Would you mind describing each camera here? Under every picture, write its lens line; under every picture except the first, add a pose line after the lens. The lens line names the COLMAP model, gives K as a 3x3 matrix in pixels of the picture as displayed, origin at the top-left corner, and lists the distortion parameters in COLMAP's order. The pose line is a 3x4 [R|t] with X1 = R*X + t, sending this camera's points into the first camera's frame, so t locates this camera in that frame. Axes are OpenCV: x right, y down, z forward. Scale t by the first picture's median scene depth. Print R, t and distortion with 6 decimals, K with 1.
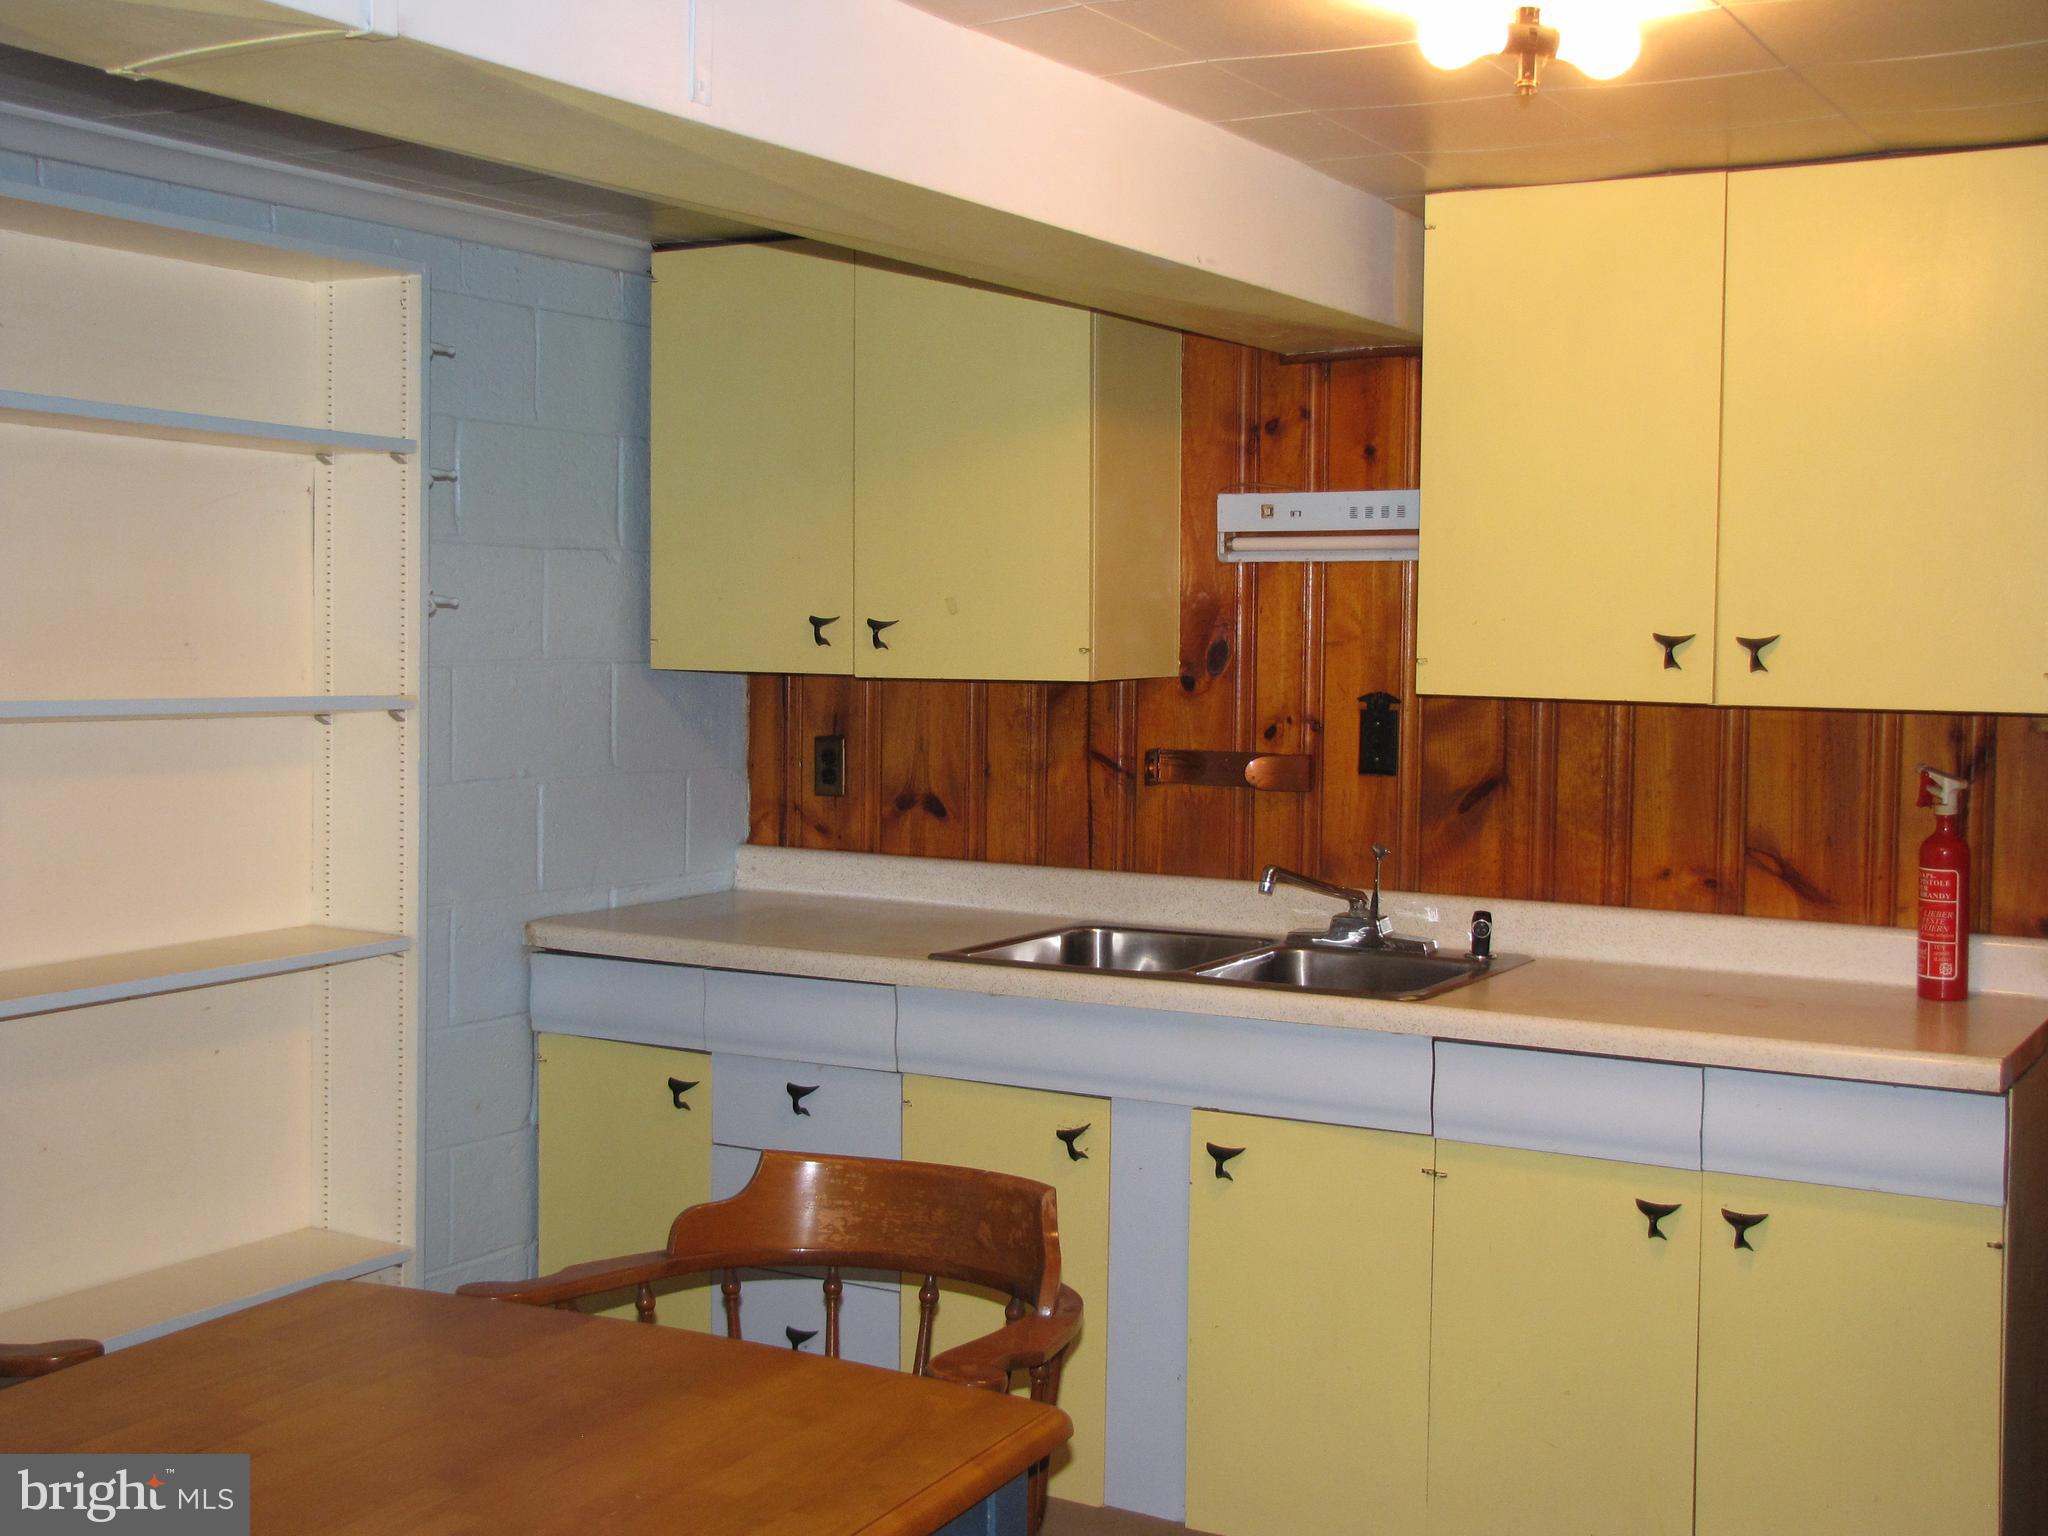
lens RADIAL K [[2407.3, 0, 1022.2], [0, 2407.3, 770.5], [0, 0, 1]] dist [-0.026040, 0.000000]
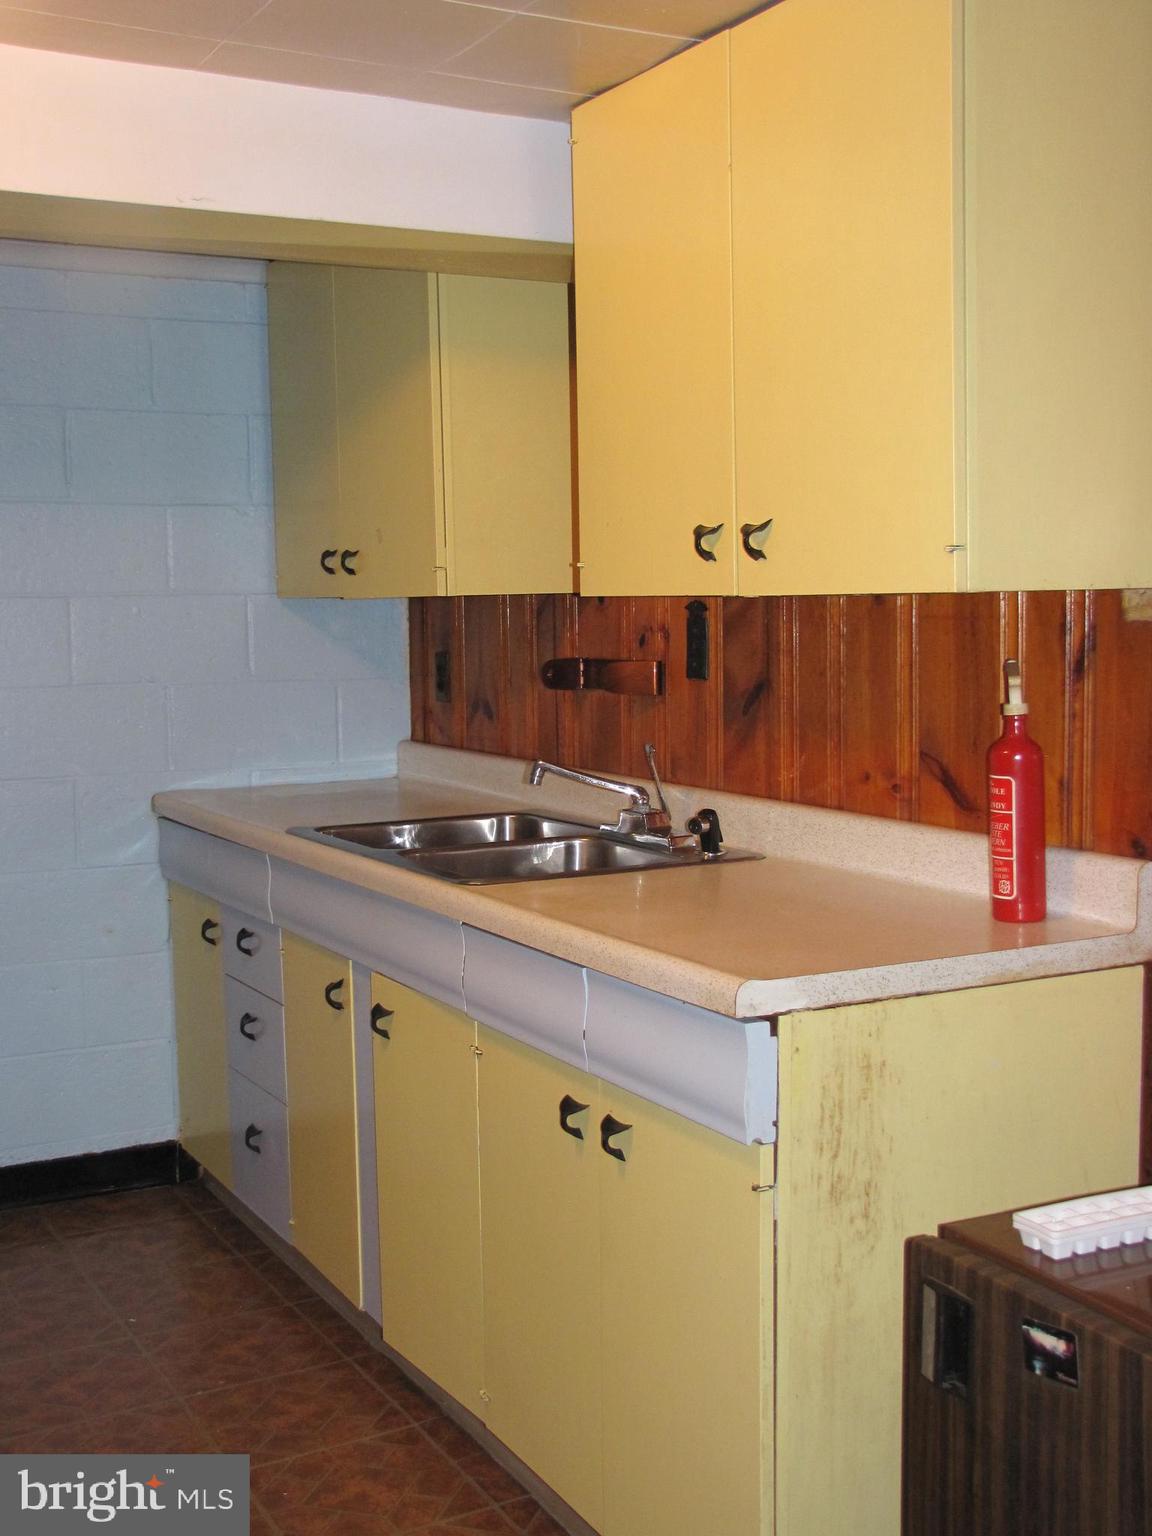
lens RADIAL K [[1805.5, 0, 580.9], [0, 1805.5, 761.9], [0, 0, 1]] dist [-0.026040, 0.000000]
pose [[0.855308, 0.024806, -0.517525, 0.555363], [-0.011113, 0.999502, 0.029542, 0.016513], [0.518000, -0.019516, 0.855158, 0.314553]]
